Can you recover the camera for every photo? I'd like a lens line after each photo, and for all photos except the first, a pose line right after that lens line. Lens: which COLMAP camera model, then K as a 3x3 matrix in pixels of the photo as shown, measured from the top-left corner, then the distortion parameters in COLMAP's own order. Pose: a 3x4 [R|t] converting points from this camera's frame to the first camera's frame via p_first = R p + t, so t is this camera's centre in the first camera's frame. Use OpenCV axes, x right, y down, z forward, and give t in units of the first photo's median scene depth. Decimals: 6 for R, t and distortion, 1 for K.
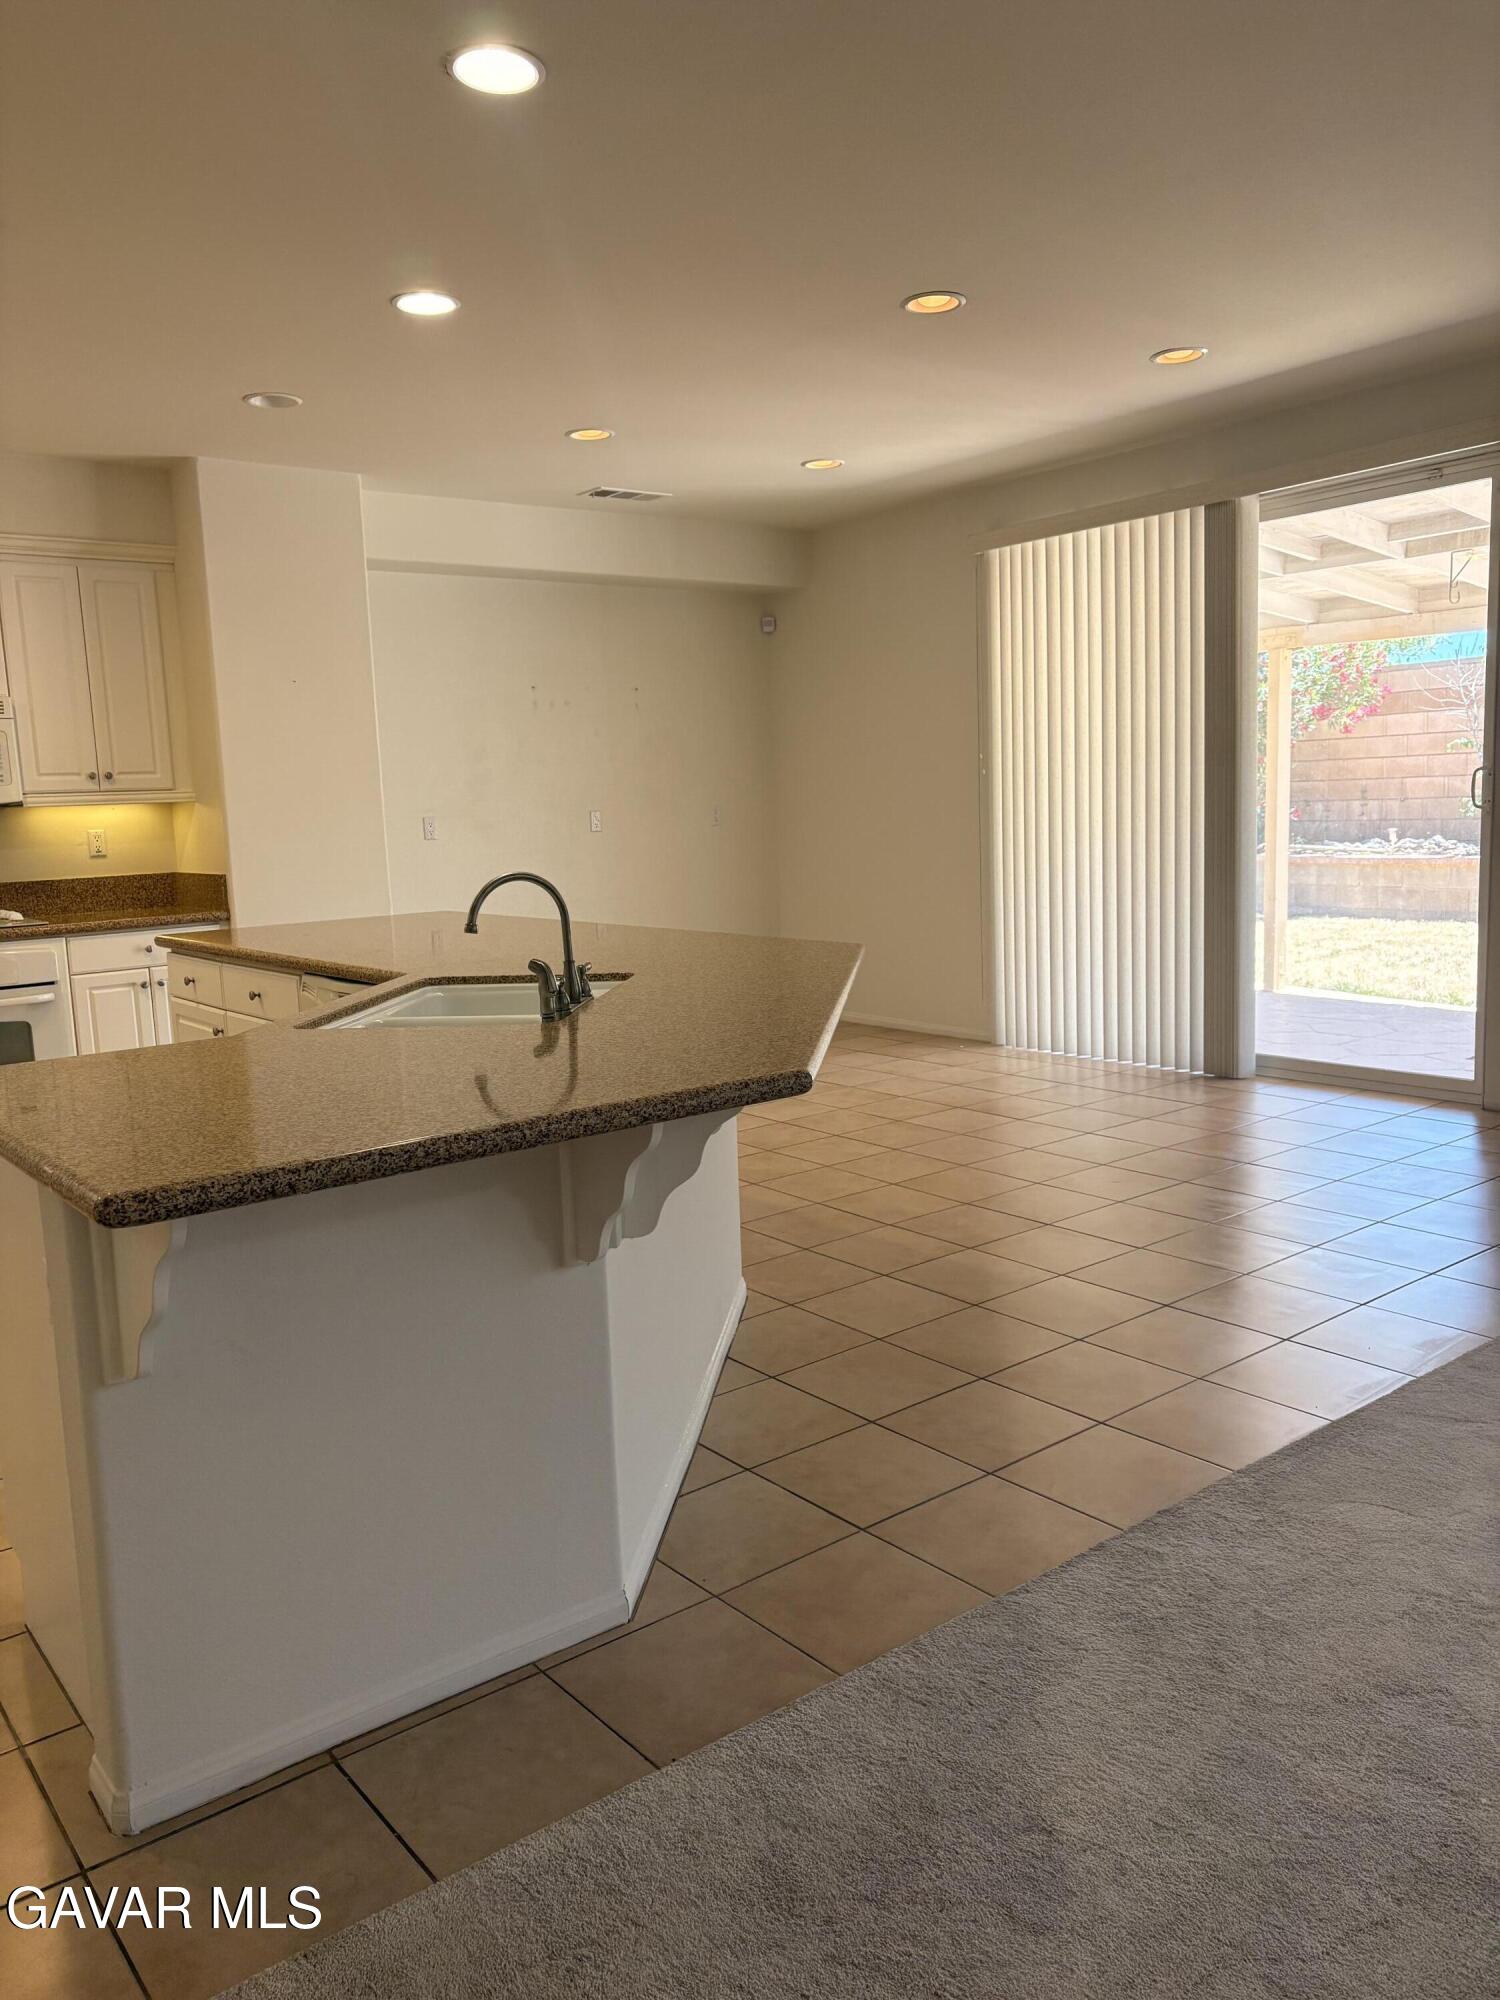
lens RADIAL K [[1500.2, 0, 750.0], [0, 1500.2, 1000.0], [0, 0, 1]] dist [0.003003, -0.000048]
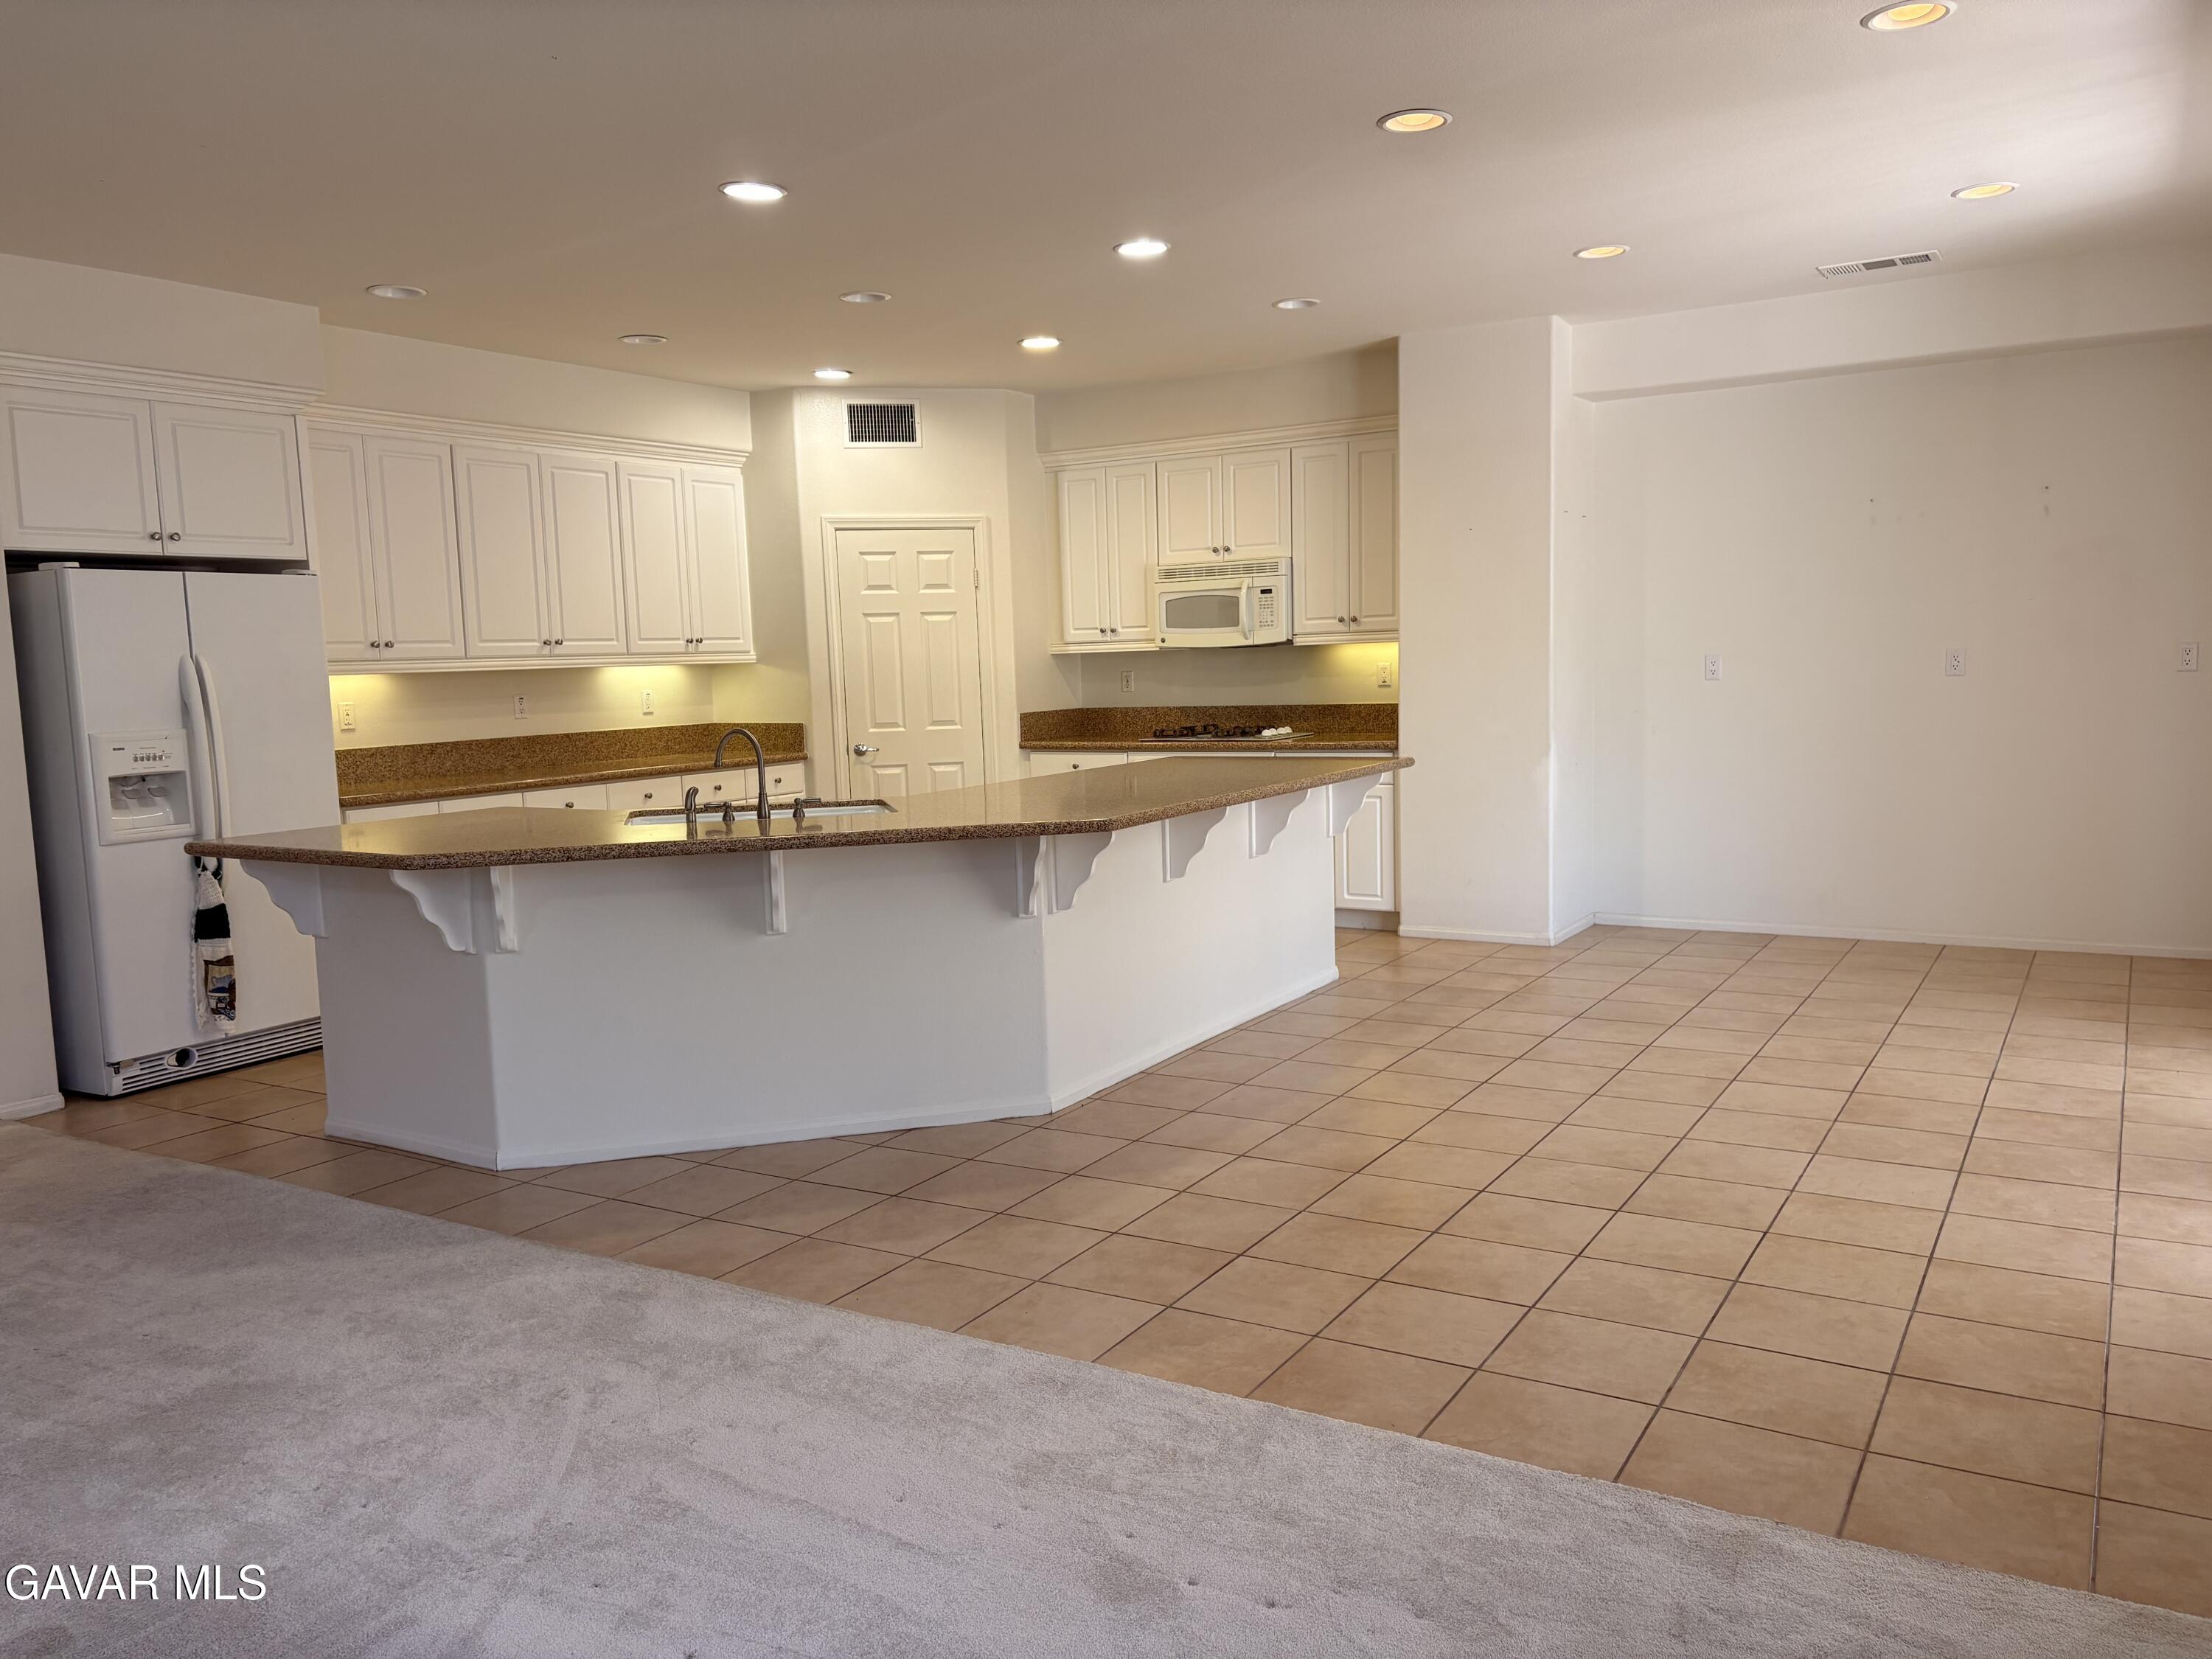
lens RADIAL K [[1683.1, 0, 1106.0], [0, 1683.1, 829.5], [0, 0, 1]] dist [0.008291, -0.037155]
pose [[0.352458, 0.126934, -0.927179, 0.747276], [-0.101976, 0.990068, 0.096779, -0.094322], [0.930255, 0.060439, 0.361901, 0.354017]]
